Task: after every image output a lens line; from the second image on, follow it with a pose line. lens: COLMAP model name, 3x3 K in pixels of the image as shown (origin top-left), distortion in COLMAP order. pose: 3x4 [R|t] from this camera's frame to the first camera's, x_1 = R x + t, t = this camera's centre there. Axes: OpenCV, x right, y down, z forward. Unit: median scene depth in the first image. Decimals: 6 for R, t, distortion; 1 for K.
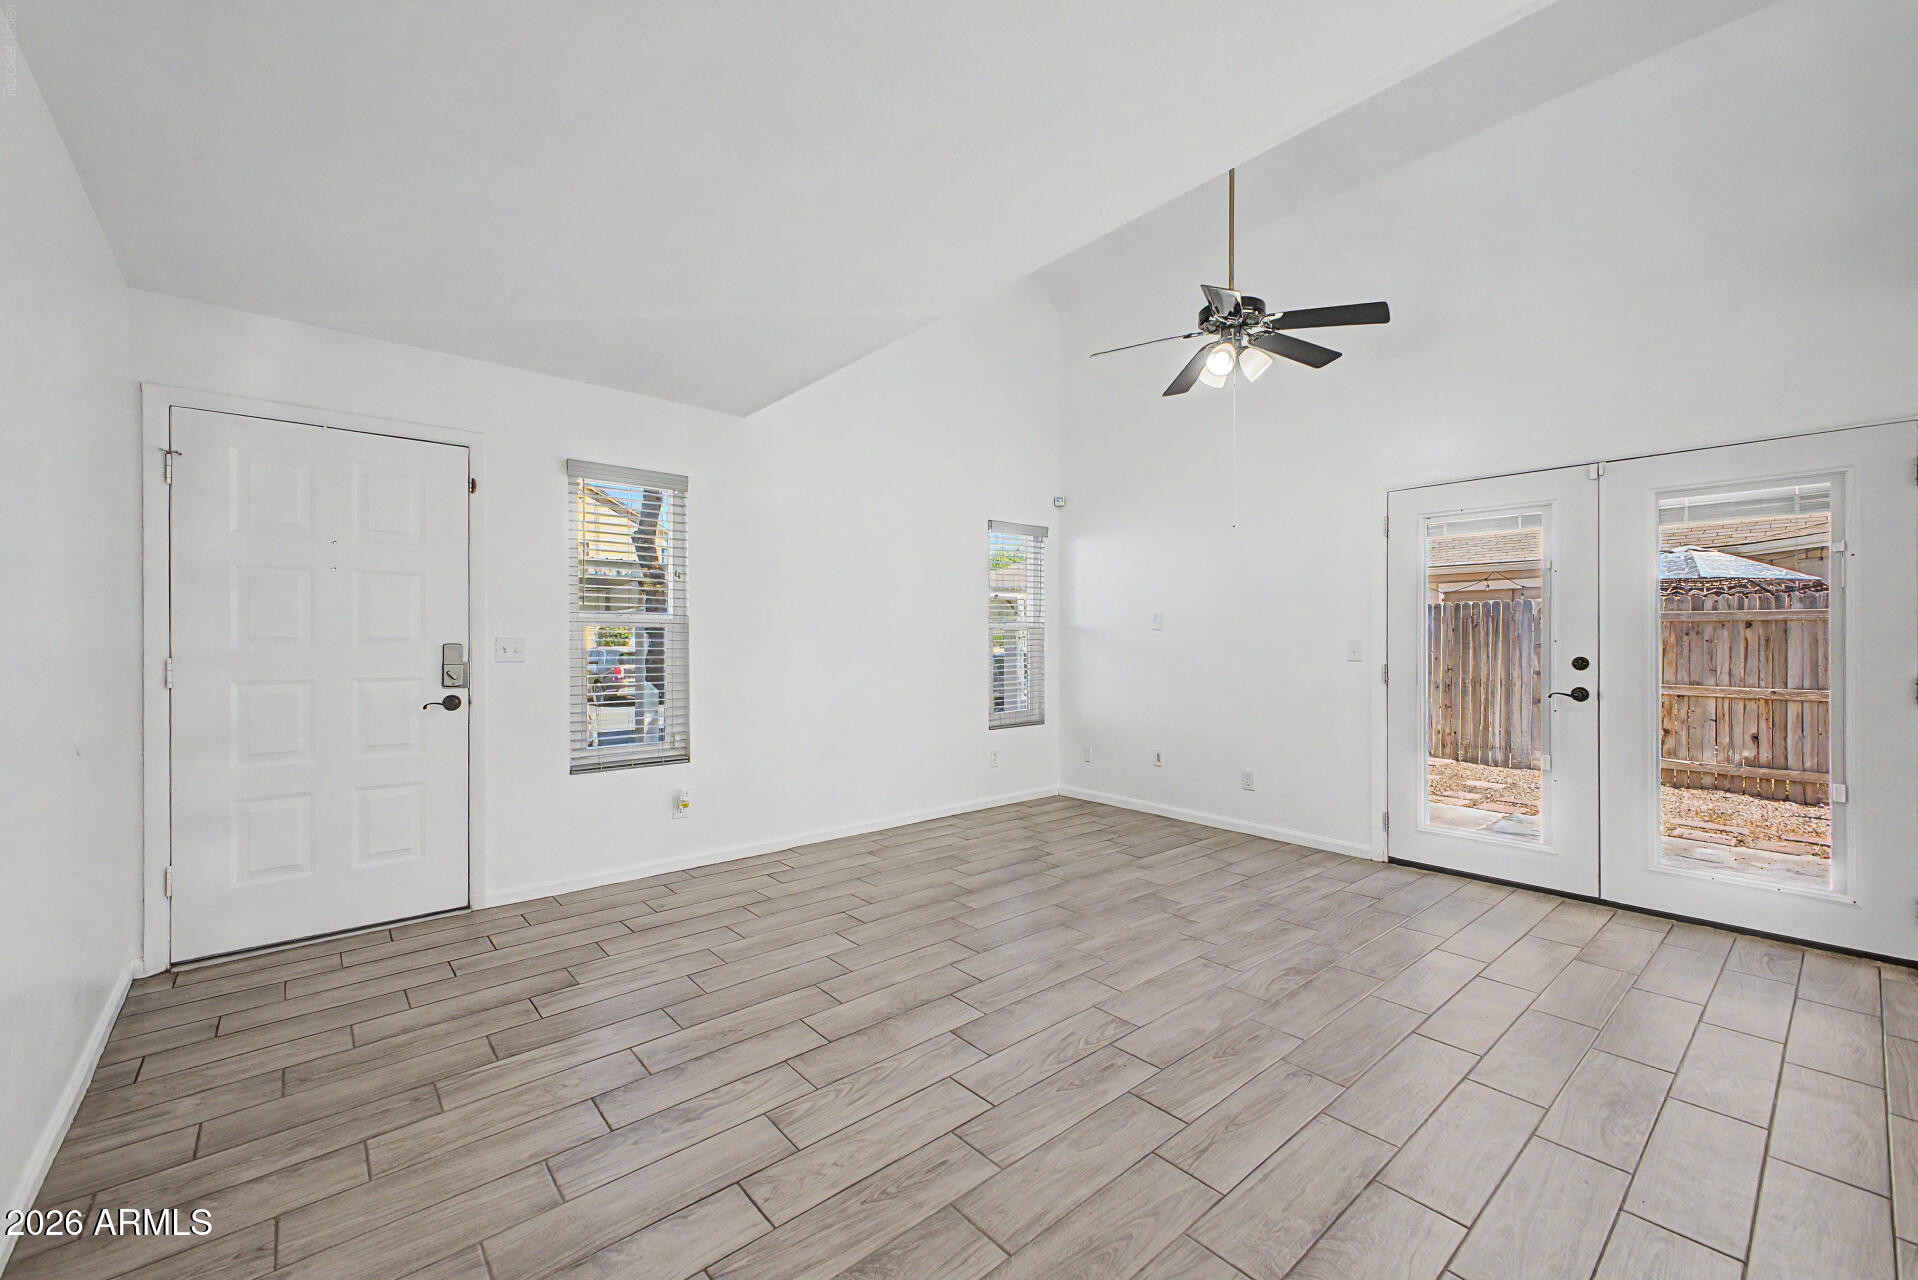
lens RADIAL K [[773.8, 0, 958.7], [0, 773.8, 641.5], [0, 0, 1]] dist [0.009480, -0.003954]
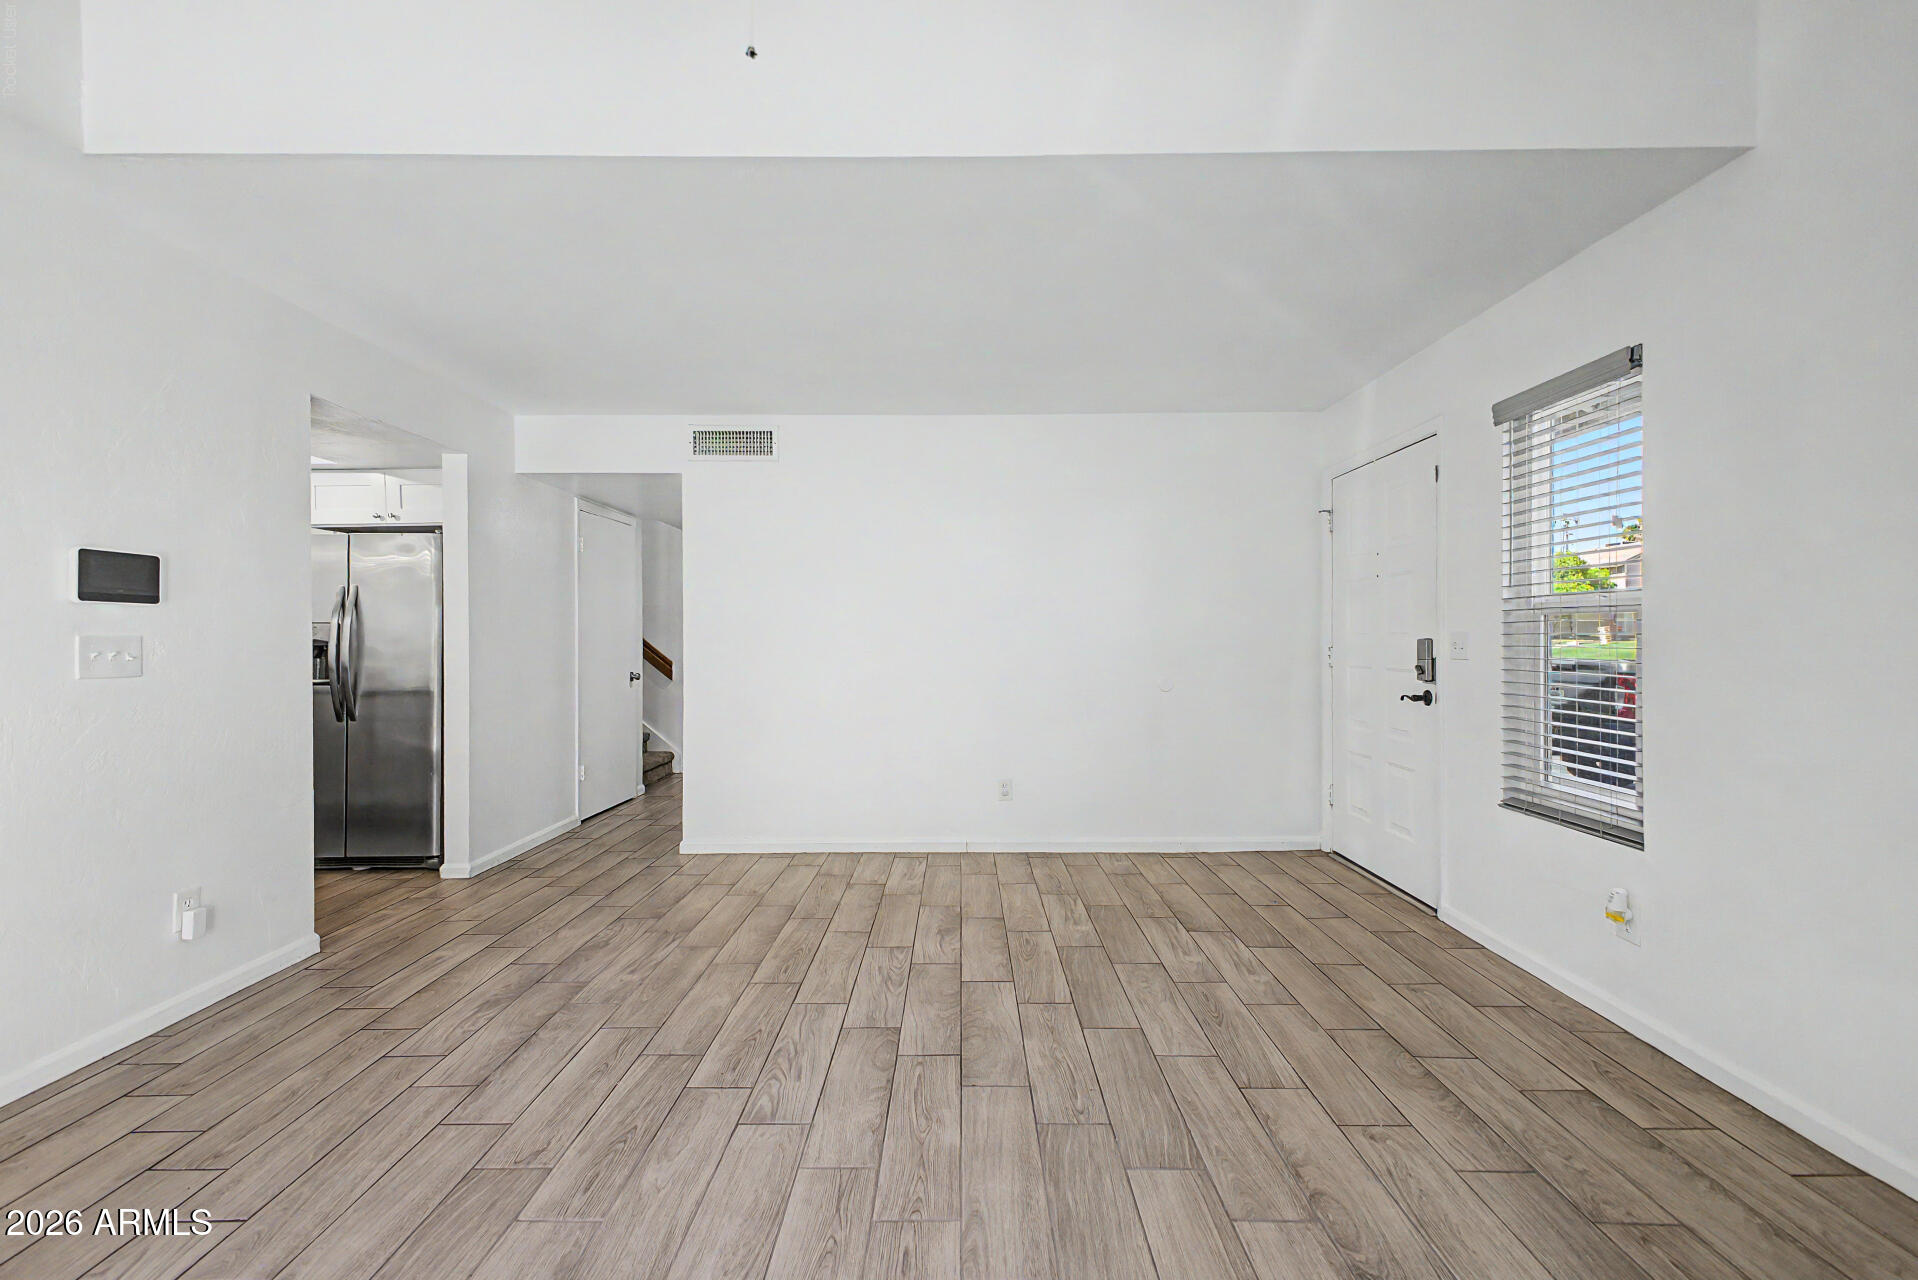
lens RADIAL K [[755.7, 0, 960.1], [0, 755.7, 636.3], [0, 0, 1]] dist [-0.003262, -0.000254]
pose [[-0.653531, 0.003772, -0.756890, 0.675971], [0.002523, 0.999993, 0.002805, -0.005818], [0.756895, -0.000076, -0.653536, 1.697740]]
